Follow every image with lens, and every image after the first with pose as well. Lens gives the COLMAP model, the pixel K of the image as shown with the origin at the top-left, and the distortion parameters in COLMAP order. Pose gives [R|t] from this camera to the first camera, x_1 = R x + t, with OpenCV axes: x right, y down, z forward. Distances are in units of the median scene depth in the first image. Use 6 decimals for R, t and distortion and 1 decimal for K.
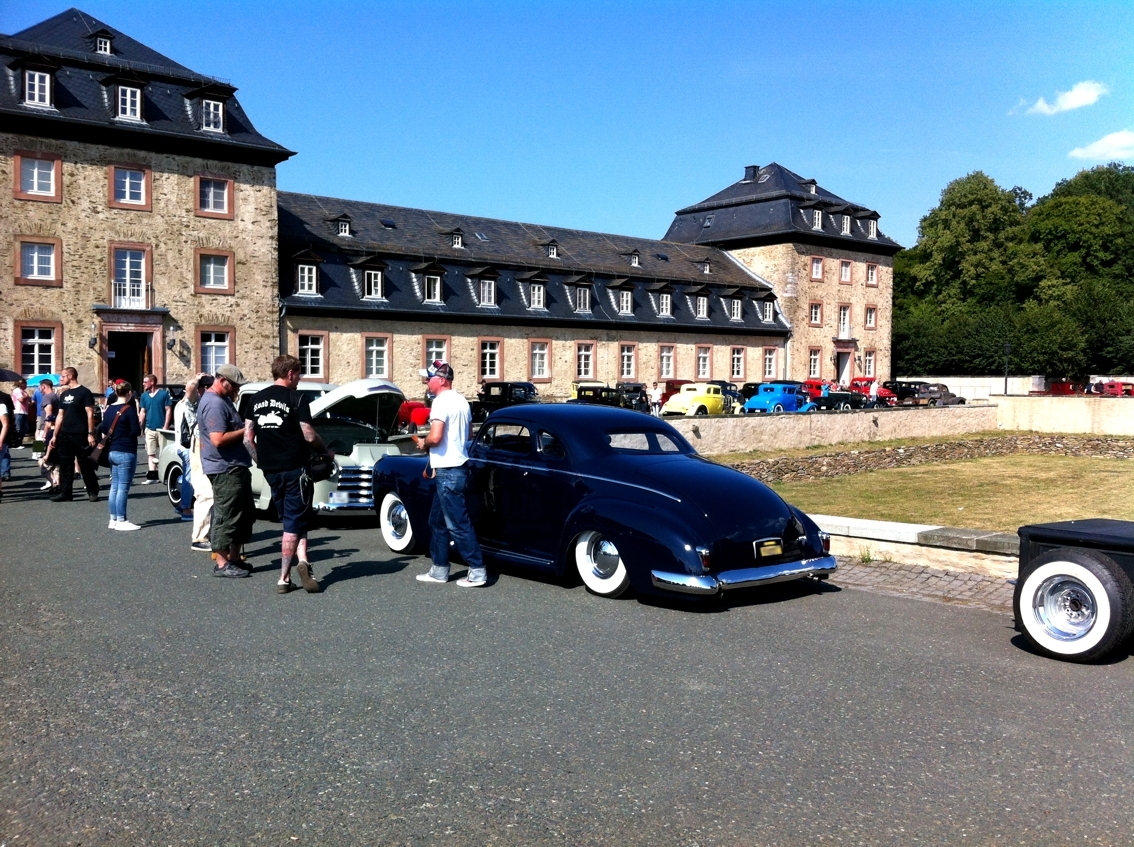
lens RADIAL K [[1173.8, 0, 619.9], [0, 1173.8, 423.4], [0, 0, 1]] dist [0.146365, -0.443888]
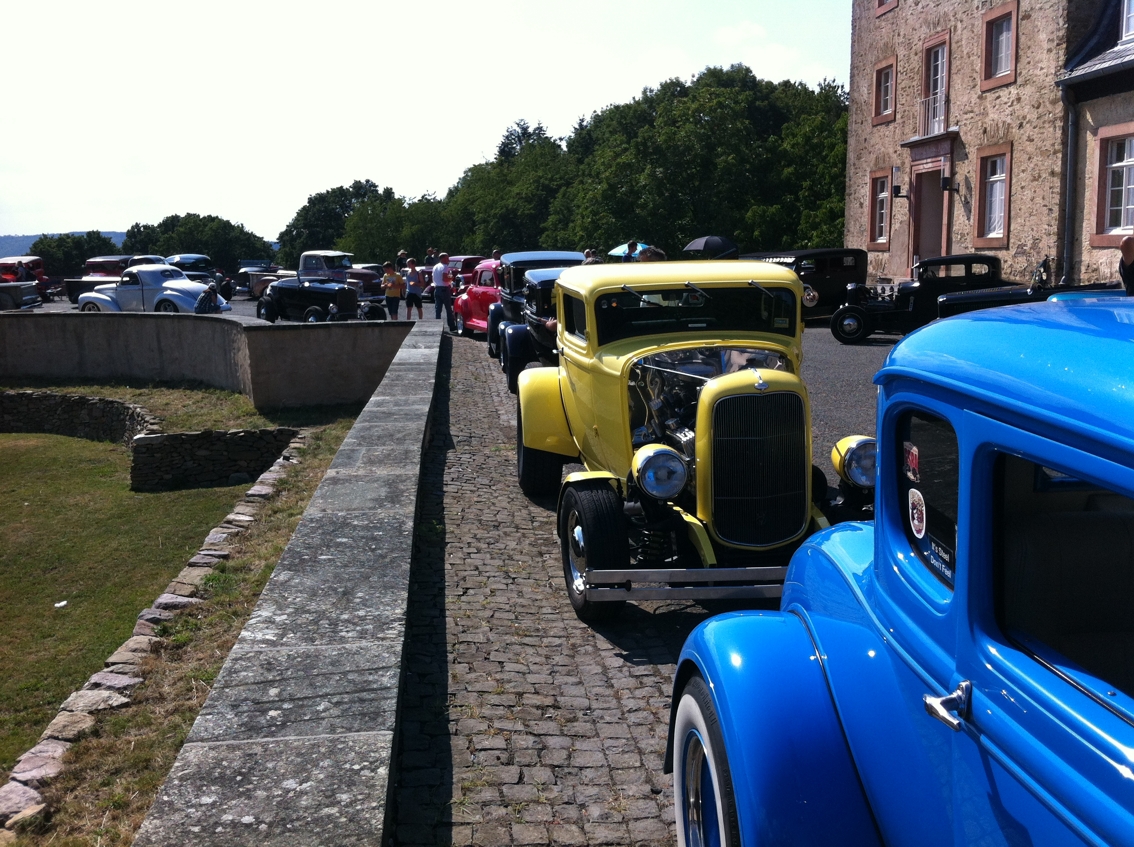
lens RADIAL K [[1146.4, 0, 569.8], [0, 1146.4, 427.9], [0, 0, 1]] dist [0.091003, -0.299267]
pose [[-0.631335, 0.123718, -0.765578, 0.221869], [-0.012763, 0.985402, 0.169766, -0.041044], [0.775405, 0.116951, -0.620540, 1.208539]]
